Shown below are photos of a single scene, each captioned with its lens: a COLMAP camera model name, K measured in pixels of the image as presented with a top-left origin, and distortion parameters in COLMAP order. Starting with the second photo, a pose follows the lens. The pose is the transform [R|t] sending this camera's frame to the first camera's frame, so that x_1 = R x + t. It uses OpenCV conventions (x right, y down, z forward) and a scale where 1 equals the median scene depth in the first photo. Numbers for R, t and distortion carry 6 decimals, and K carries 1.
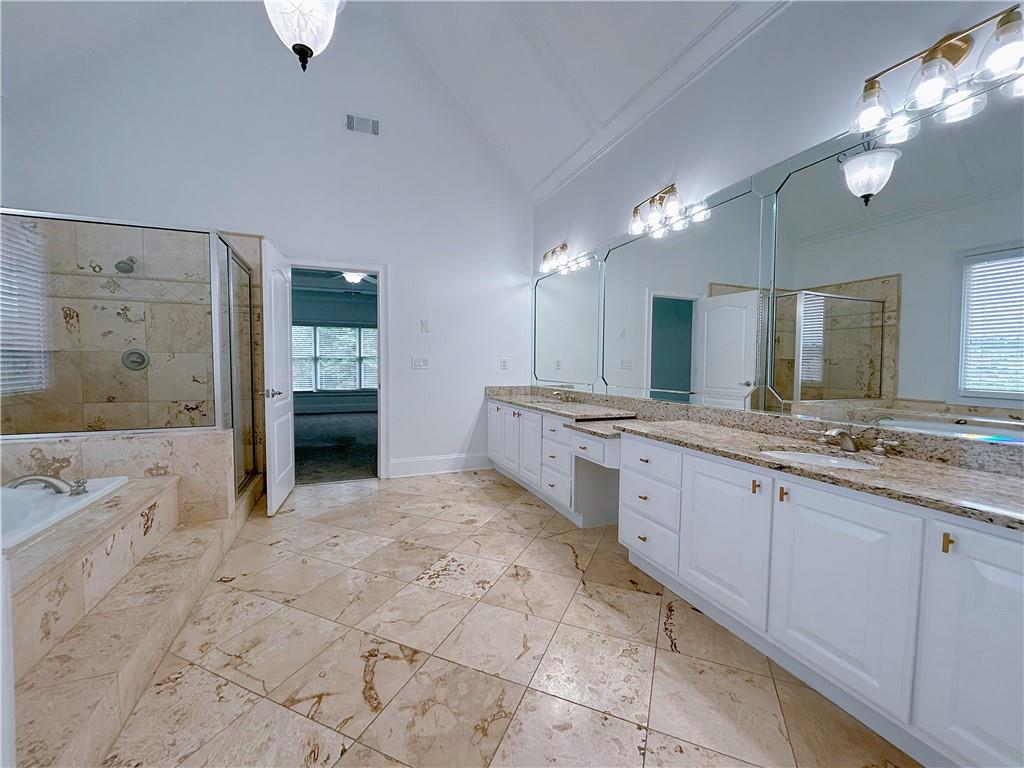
lens RADIAL K [[412.3, 0, 508.5], [0, 412.3, 382.1], [0, 0, 1]] dist [0.001550, 0.000539]
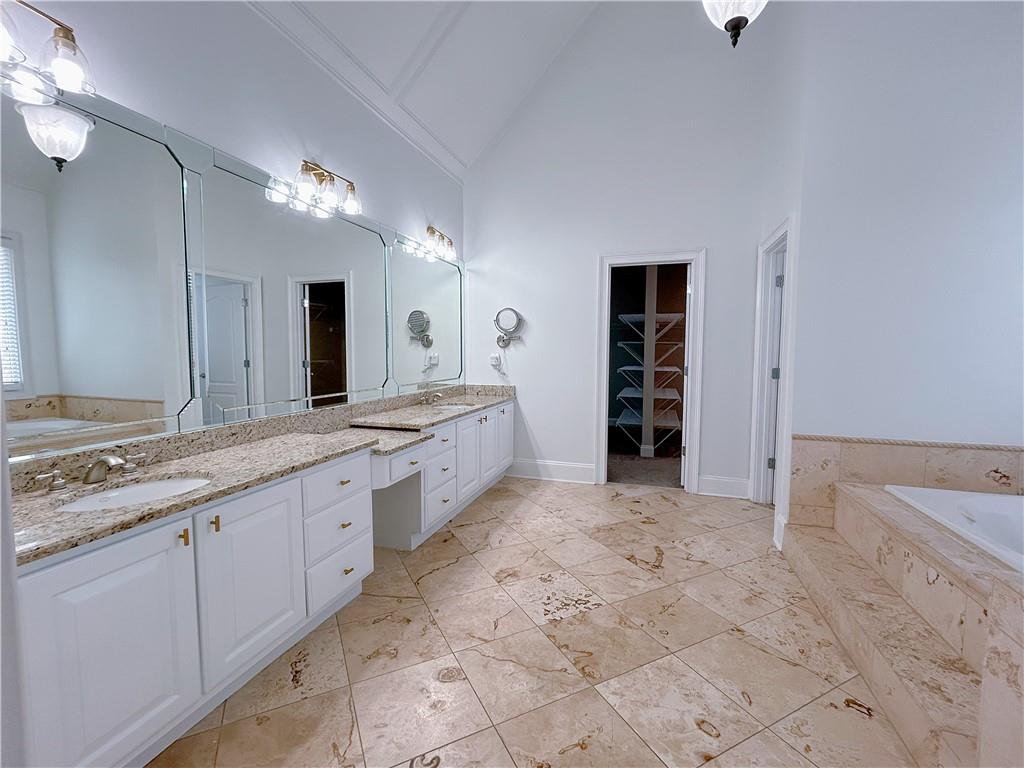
lens RADIAL K [[444.3, 0, 512.0], [0, 444.3, 384.0], [0, 0, 1]] dist [-0.001760, 0.000341]
pose [[-0.765151, -0.056512, 0.641366, -0.701990], [0.020566, 0.993487, 0.112073, -0.133680], [-0.643522, 0.098943, -0.759005, 1.891847]]
